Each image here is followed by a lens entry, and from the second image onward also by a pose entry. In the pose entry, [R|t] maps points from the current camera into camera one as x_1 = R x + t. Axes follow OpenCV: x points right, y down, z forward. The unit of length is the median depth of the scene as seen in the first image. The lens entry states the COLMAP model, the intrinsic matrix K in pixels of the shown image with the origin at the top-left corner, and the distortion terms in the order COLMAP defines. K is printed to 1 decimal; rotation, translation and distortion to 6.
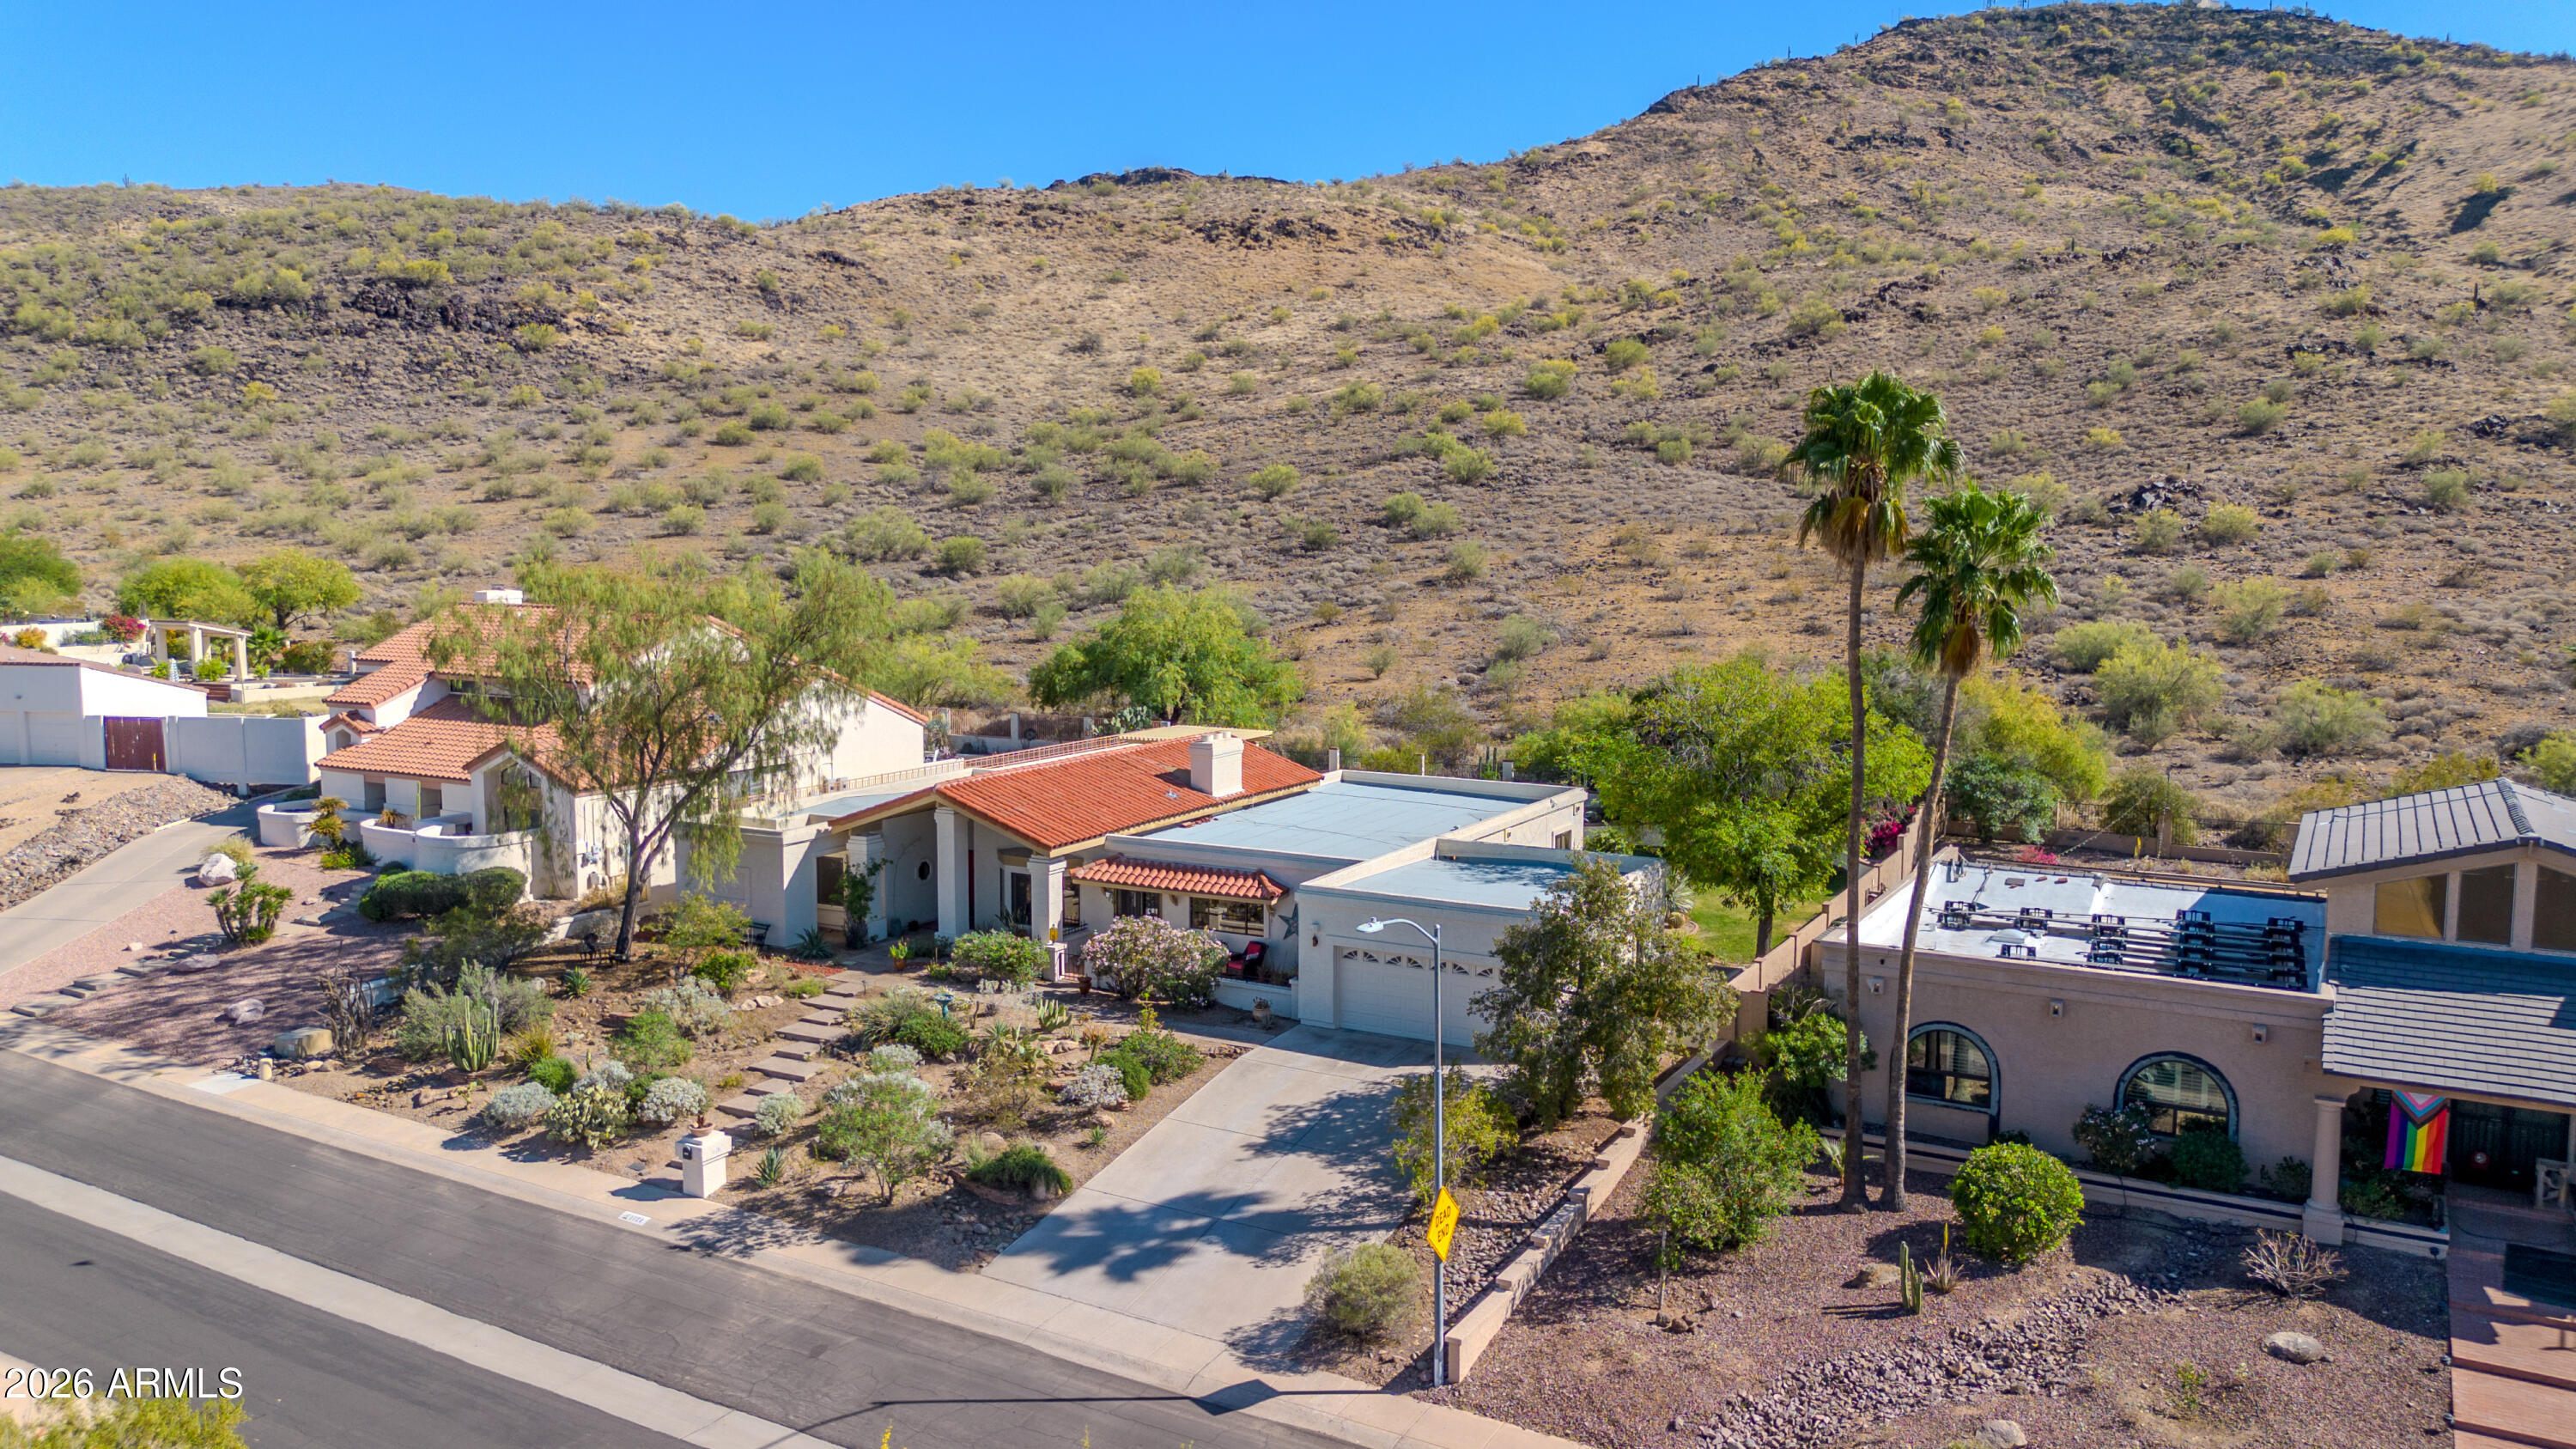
lens RADIAL K [[1842.6, 0, 1287.2], [0, 1842.6, 720.6], [0, 0, 1]] dist [0.057392, -0.056577]
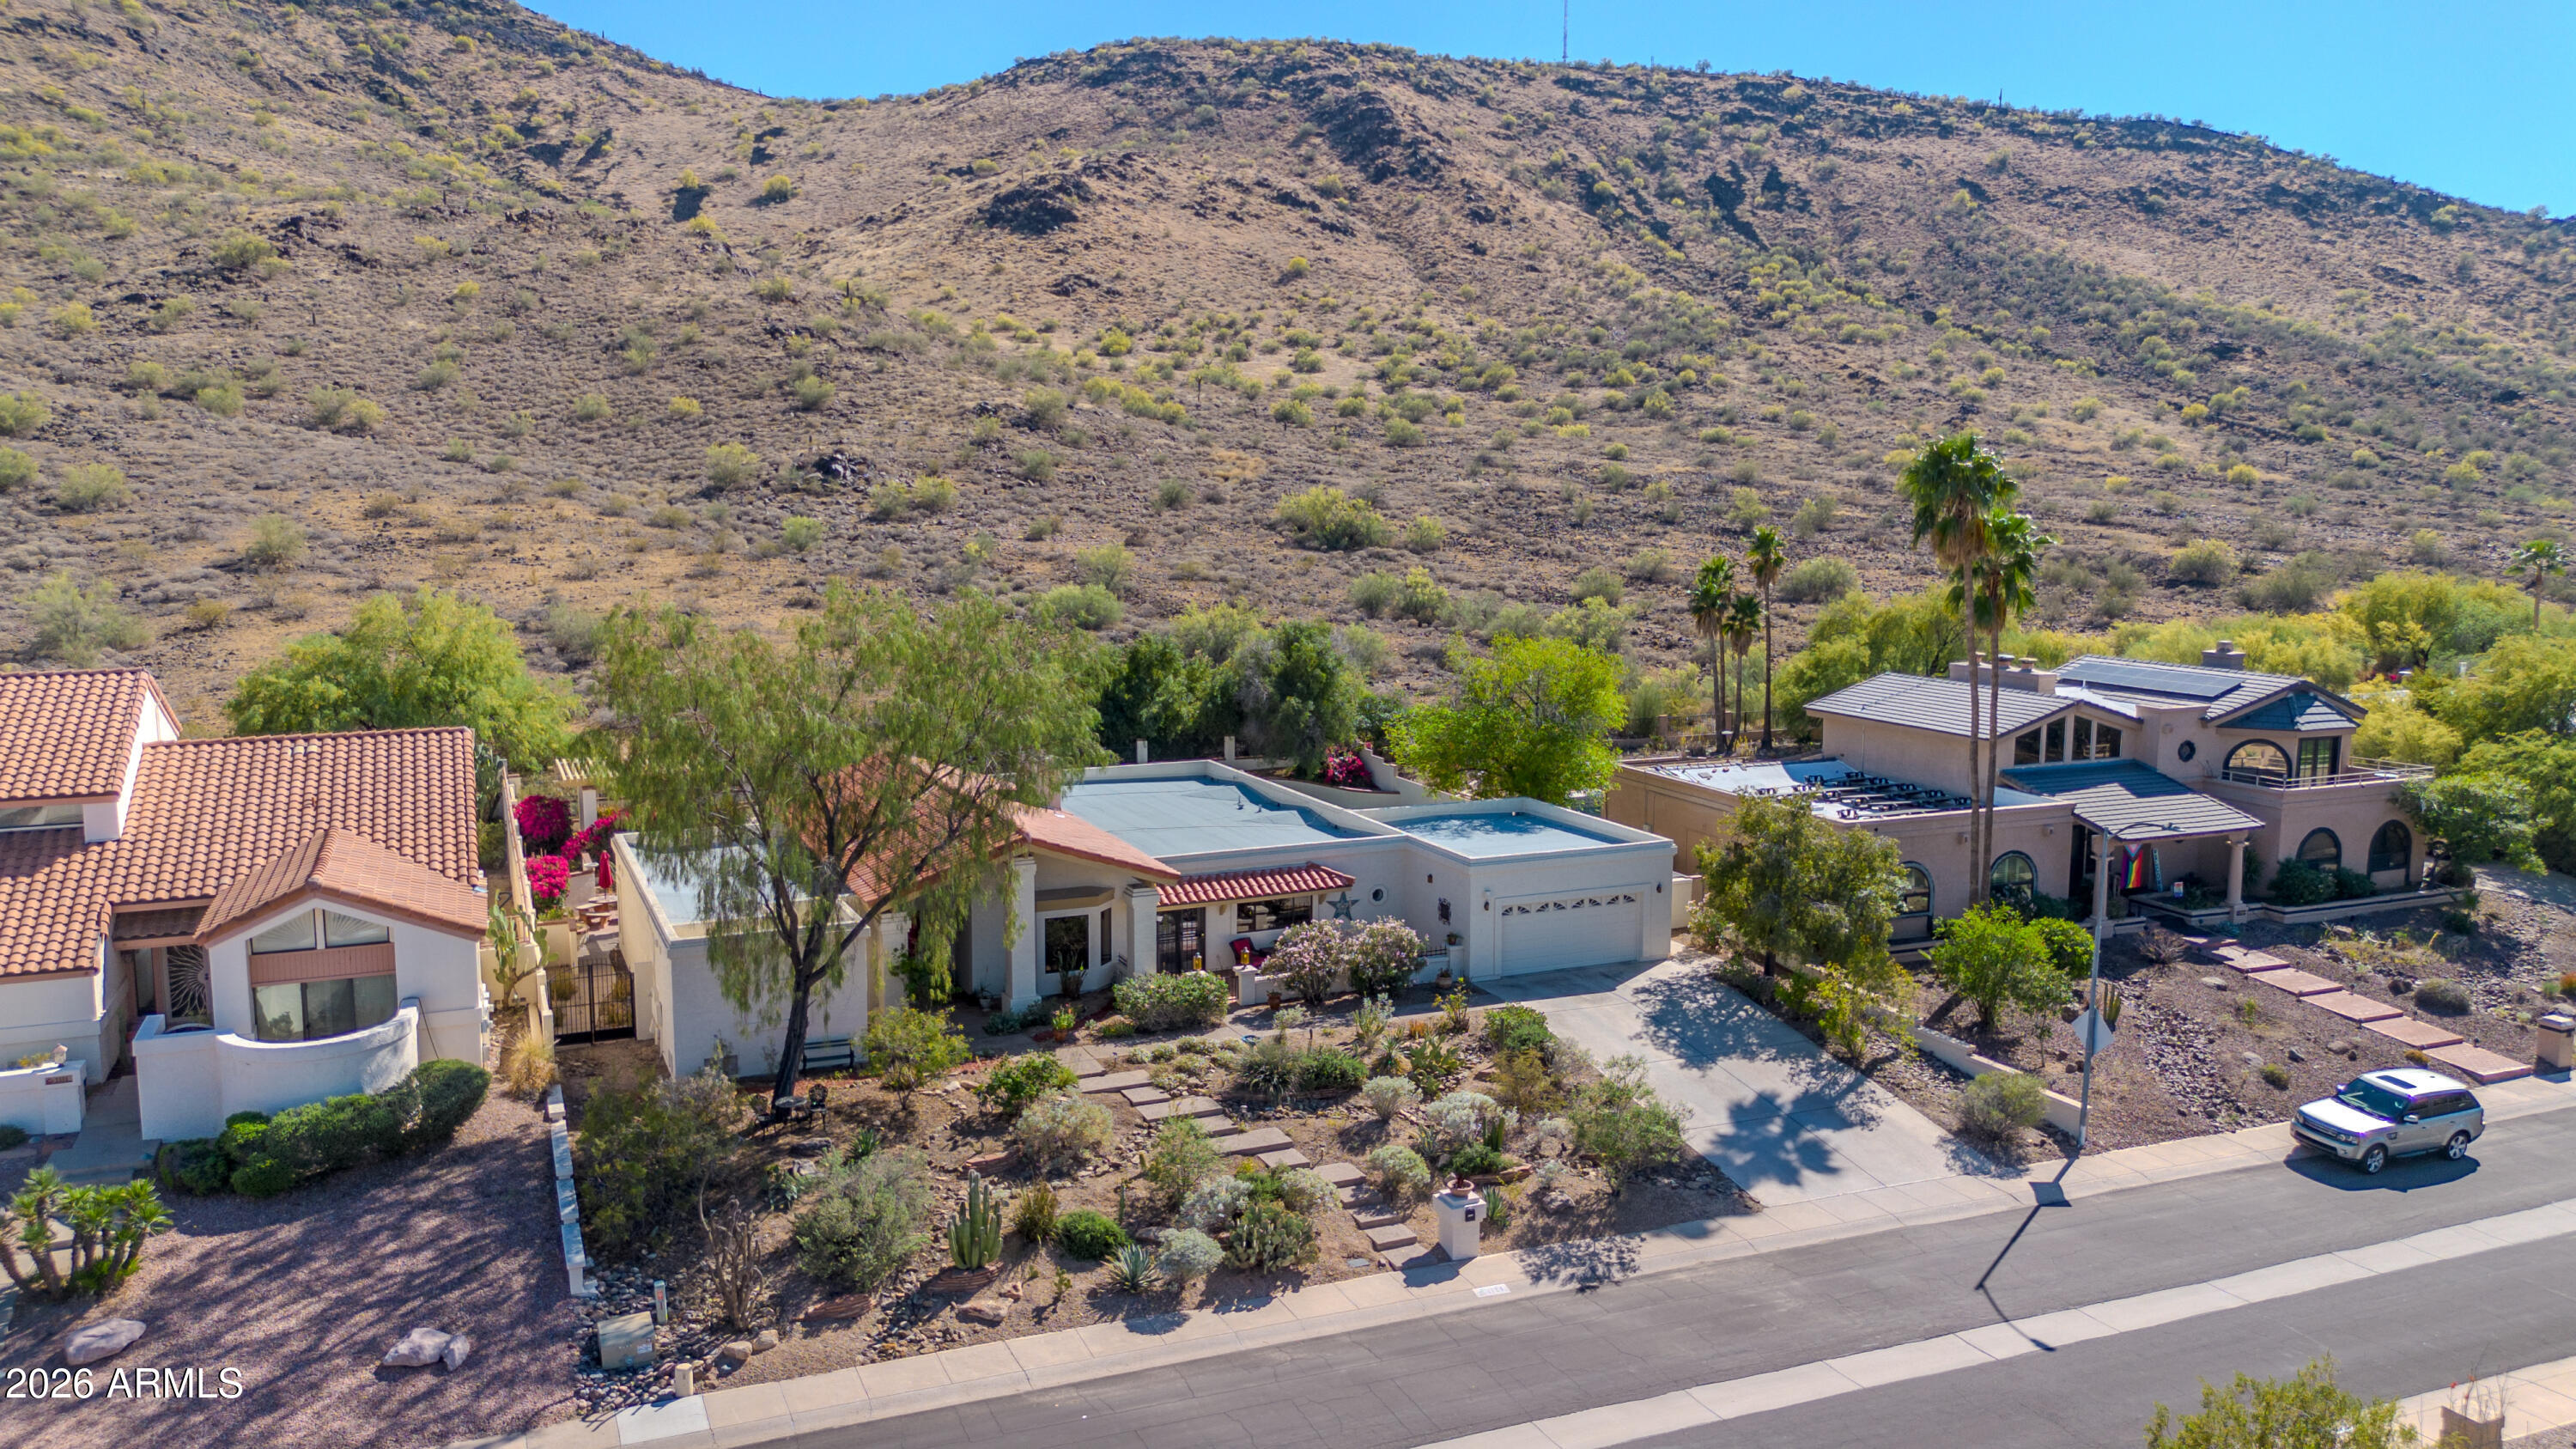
lens RADIAL K [[1842.6, 0, 1295.9], [0, 1842.6, 720.5], [0, 0, 1]] dist [0.057392, -0.056577]
pose [[0.588495, -0.104614, 0.801704, -0.124176], [0.082433, 0.994190, 0.069221, -0.010630], [-0.804287, 0.025351, 0.593700, 0.055120]]
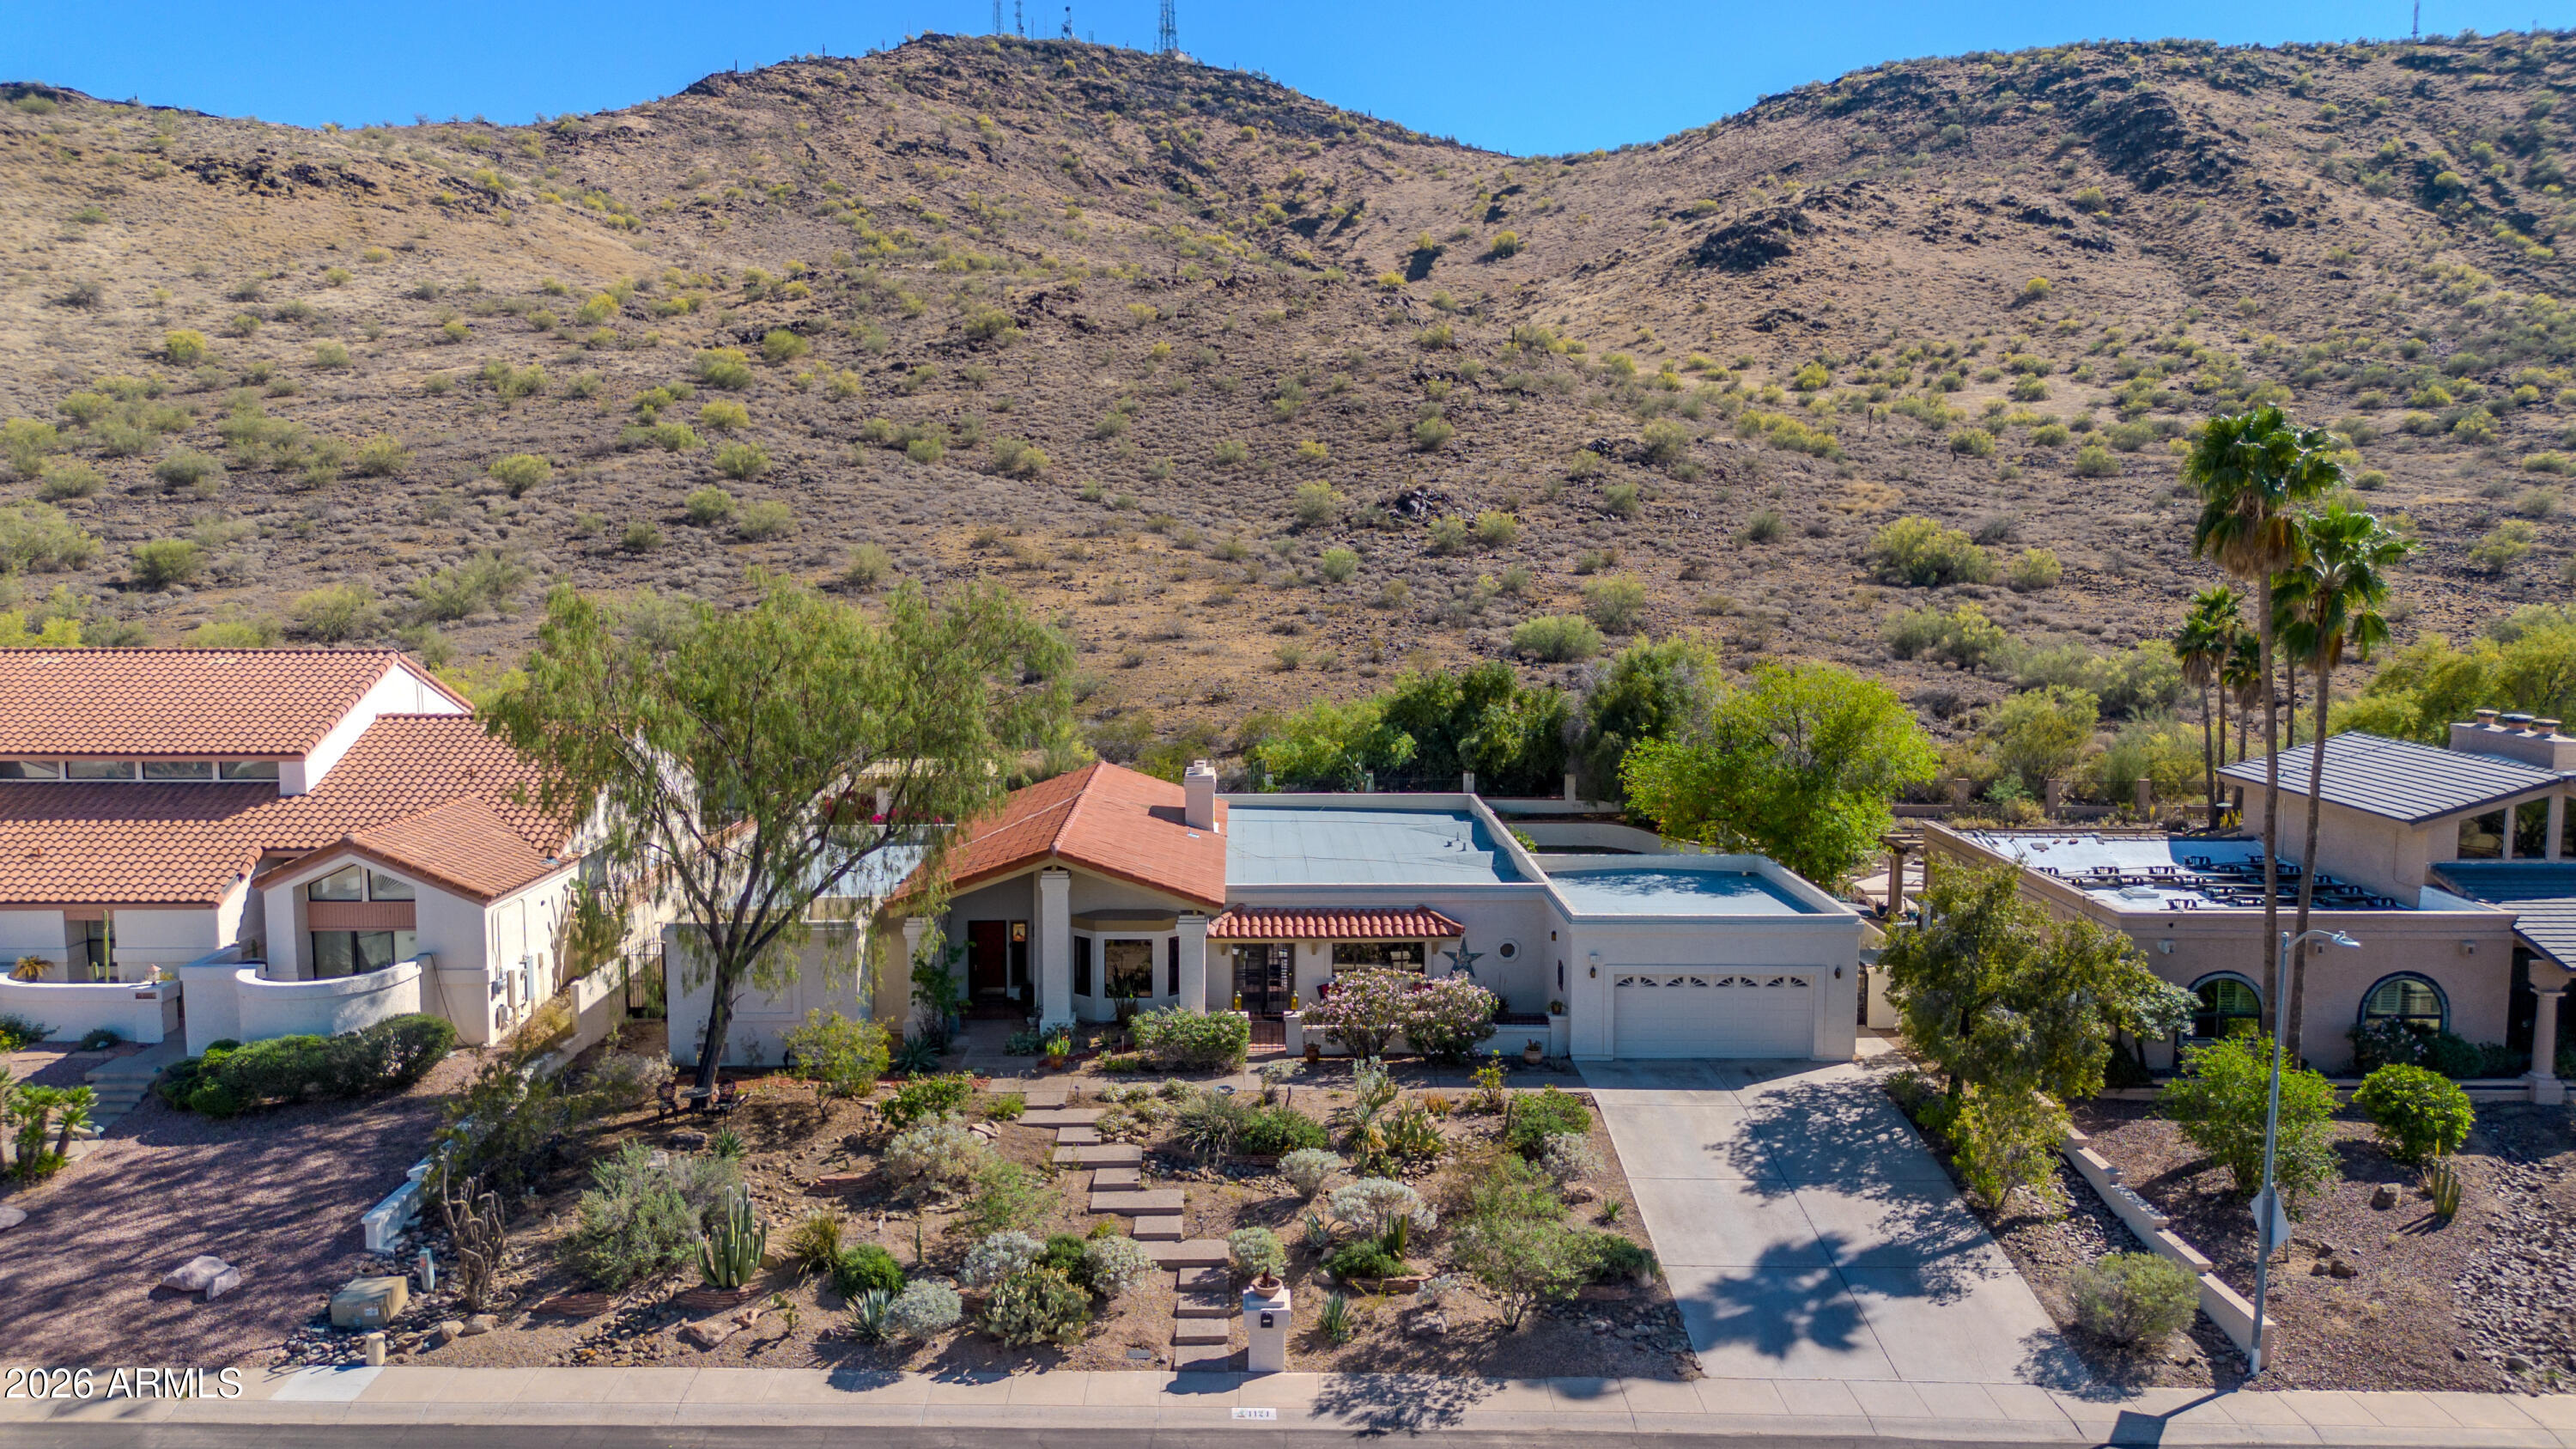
lens RADIAL K [[1842.6, 0, 1291.5], [0, 1842.6, 724.1], [0, 0, 1]] dist [0.057392, -0.056577]
pose [[0.859799, -0.054727, 0.507692, -0.078937], [0.052953, 0.998436, 0.017949, -0.004584], [-0.507880, 0.011451, 0.861352, 0.032600]]
